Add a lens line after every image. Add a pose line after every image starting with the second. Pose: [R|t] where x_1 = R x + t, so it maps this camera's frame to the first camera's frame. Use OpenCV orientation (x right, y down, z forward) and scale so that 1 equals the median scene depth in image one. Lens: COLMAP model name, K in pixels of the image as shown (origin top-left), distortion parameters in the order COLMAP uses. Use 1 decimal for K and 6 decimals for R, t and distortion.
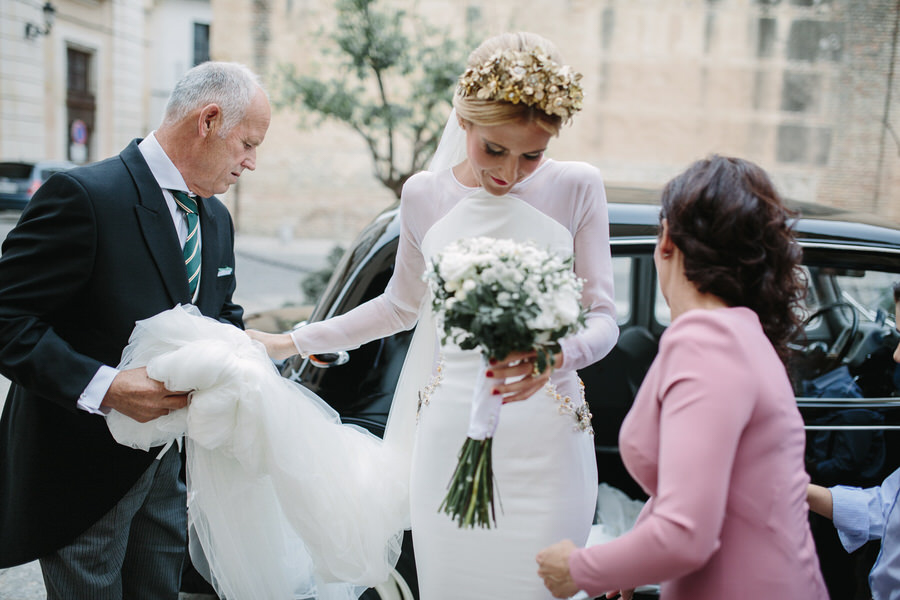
lens RADIAL K [[907.6, 0, 442.7], [0, 907.6, 300.8], [0, 0, 1]] dist [-0.020671, 0.000000]
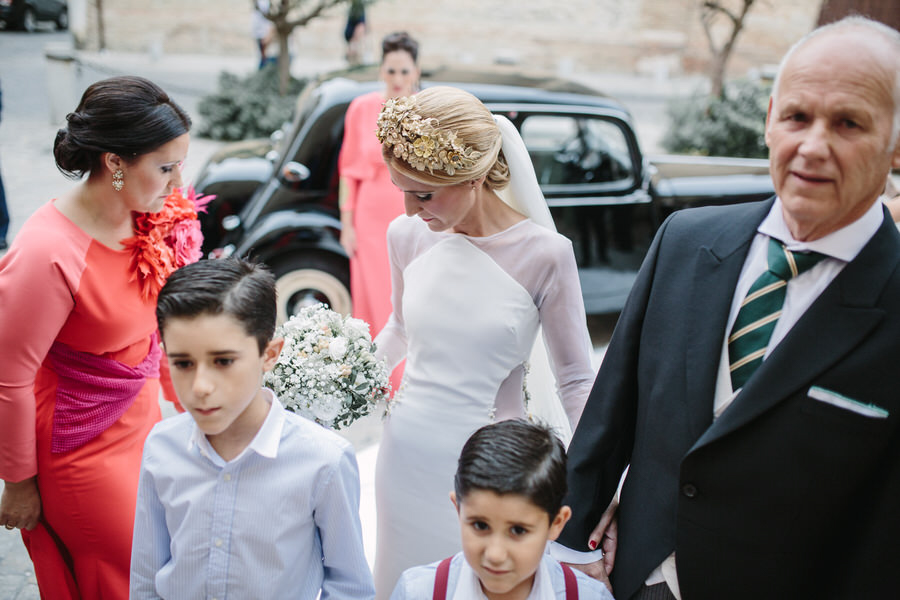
lens RADIAL K [[907.6, 0, 446.9], [0, 907.6, 300.7], [0, 0, 1]] dist [-0.020671, 0.000000]
pose [[0.986503, -0.050977, 0.155608, -0.016263], [0.016311, 0.976172, 0.216386, -0.010851], [-0.162931, -0.210927, 0.963827, -0.125846]]
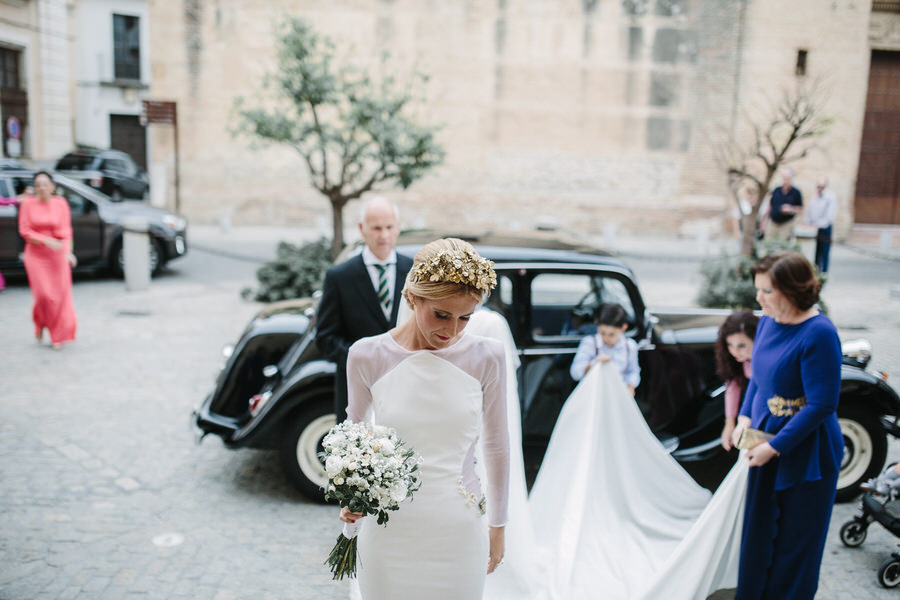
lens RADIAL K [[907.6, 0, 453.1], [0, 907.6, 293.4], [0, 0, 1]] dist [-0.020671, 0.000000]
pose [[0.994258, -0.035215, 0.101046, -0.006493], [0.032466, 0.999060, 0.028725, -0.008725], [-0.101962, -0.025280, 0.994467, -0.152317]]
